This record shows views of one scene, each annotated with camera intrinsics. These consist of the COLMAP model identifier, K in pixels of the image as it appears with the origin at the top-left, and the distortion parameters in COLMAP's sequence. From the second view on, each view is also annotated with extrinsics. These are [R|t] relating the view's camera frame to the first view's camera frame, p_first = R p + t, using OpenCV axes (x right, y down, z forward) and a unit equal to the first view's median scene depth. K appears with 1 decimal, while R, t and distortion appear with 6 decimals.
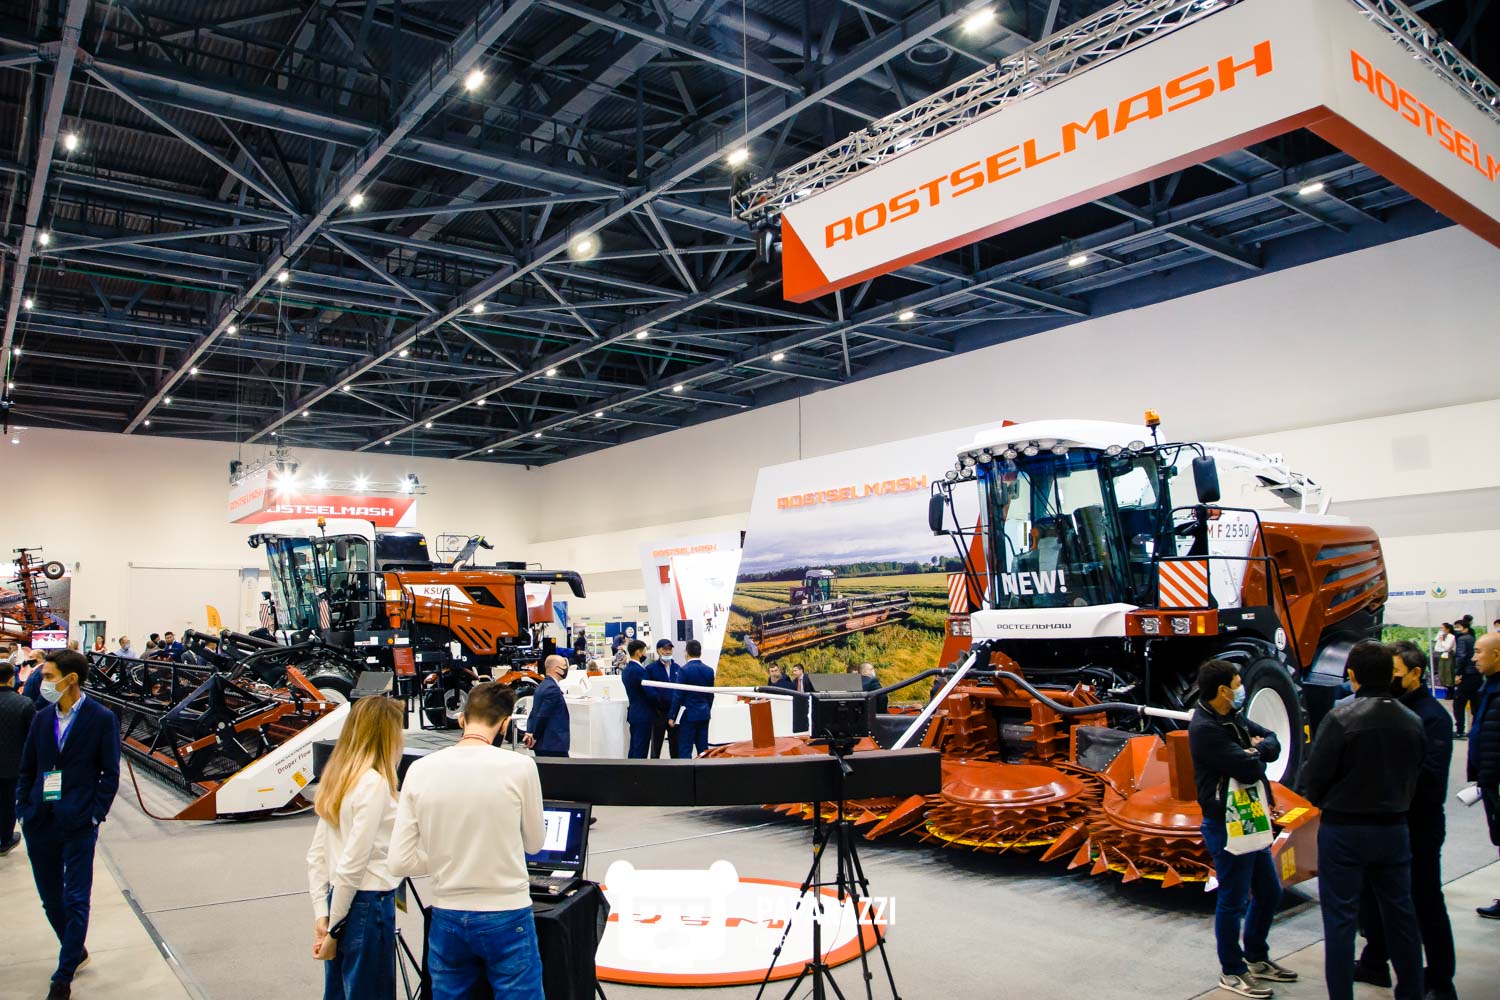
lens RADIAL K [[1065.7, 0, 698.0], [0, 1065.7, 516.0], [0, 0, 1]] dist [-0.122979, 0.067712]
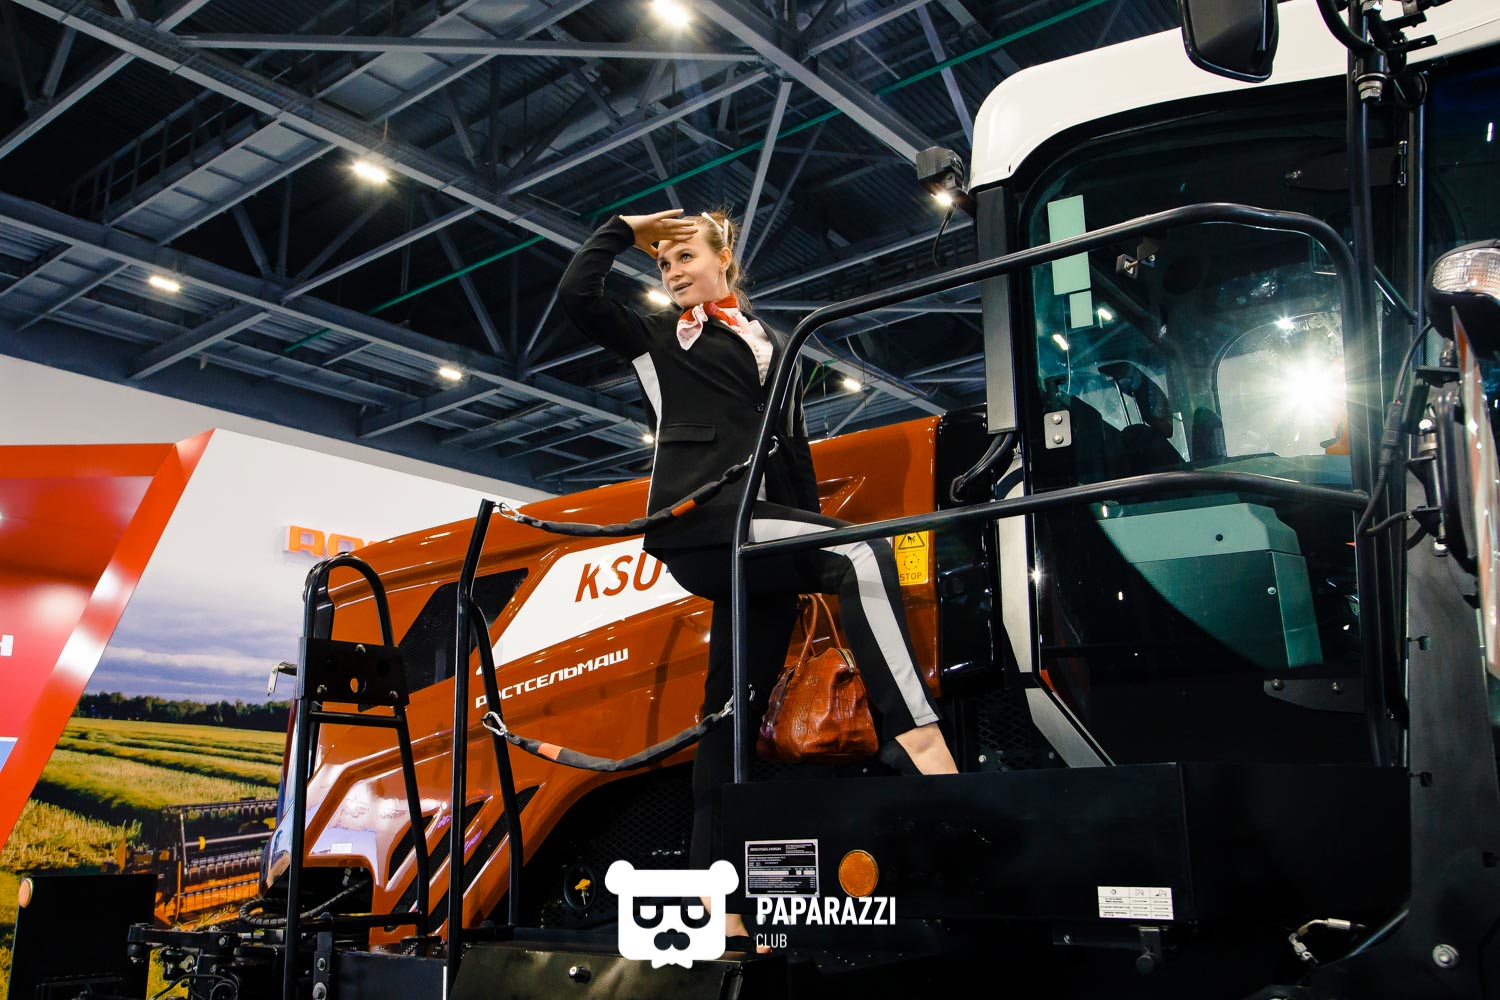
lens RADIAL K [[1328.2, 0, 707.4], [0, 1328.2, 472.9], [0, 0, 1]] dist [-0.068425, 0.074604]
pose [[-0.251109, 0.288840, 0.923859, -0.429357], [-0.063565, 0.947460, -0.313496, 0.110626], [-0.965869, -0.137447, -0.219556, 0.942278]]
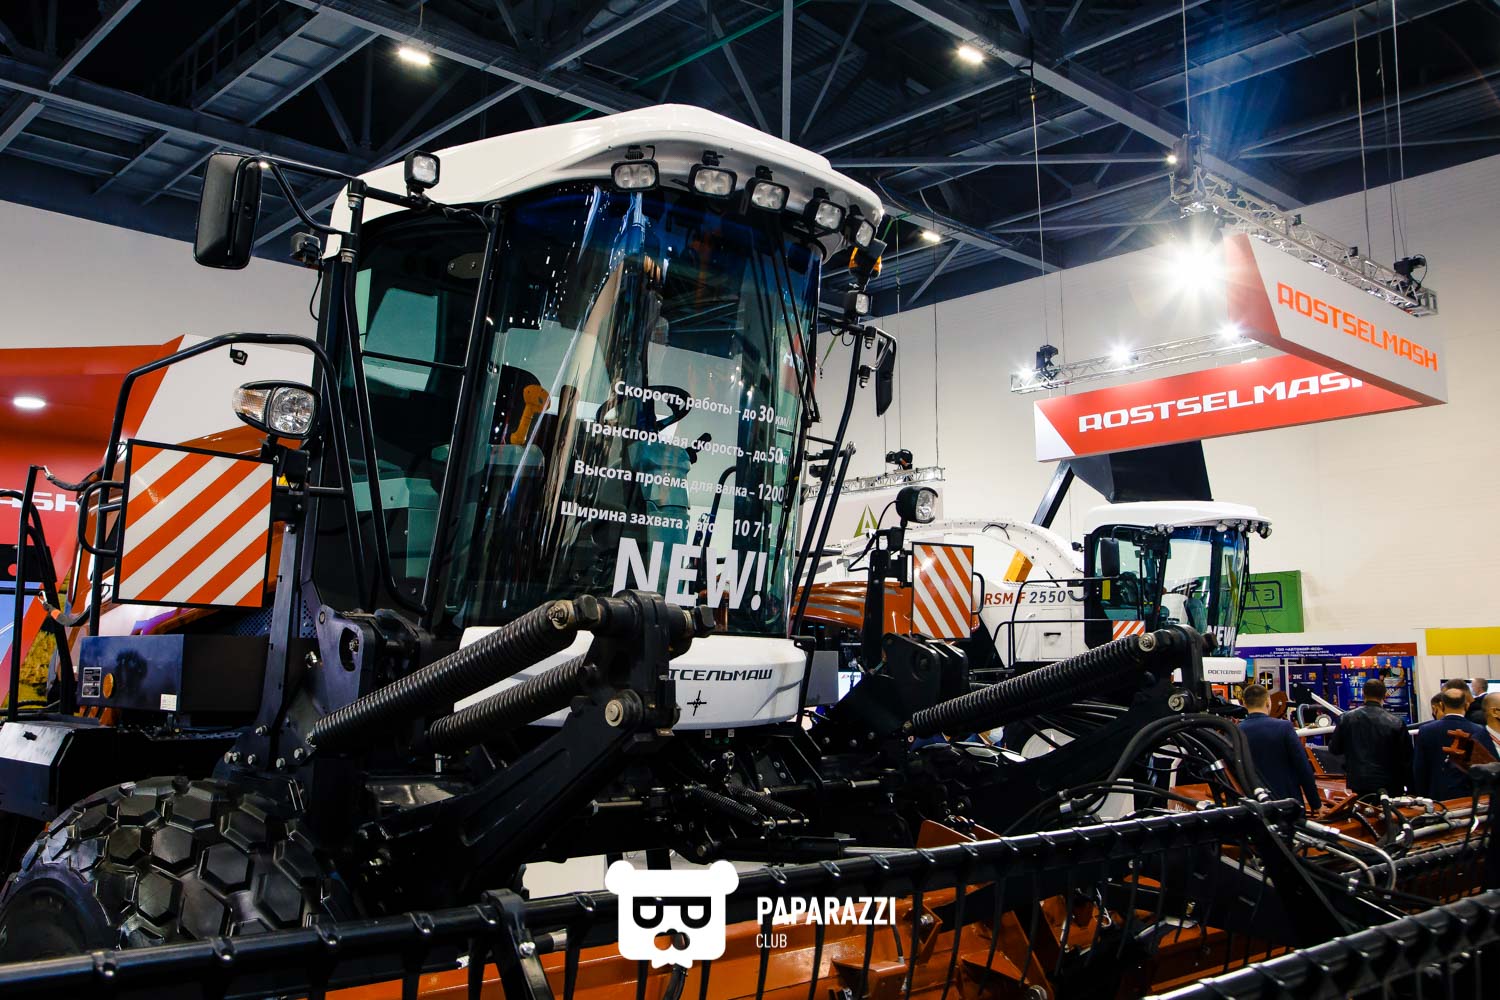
lens RADIAL K [[1354.3, 0, 722.8], [0, 1354.3, 521.4], [0, 0, 1]] dist [-0.010332, 0.003536]
pose [[-0.118501, 0.138527, 0.983243, -0.551124], [-0.089396, 0.984711, -0.149508, 0.104905], [-0.988922, -0.105615, -0.104306, 0.830969]]
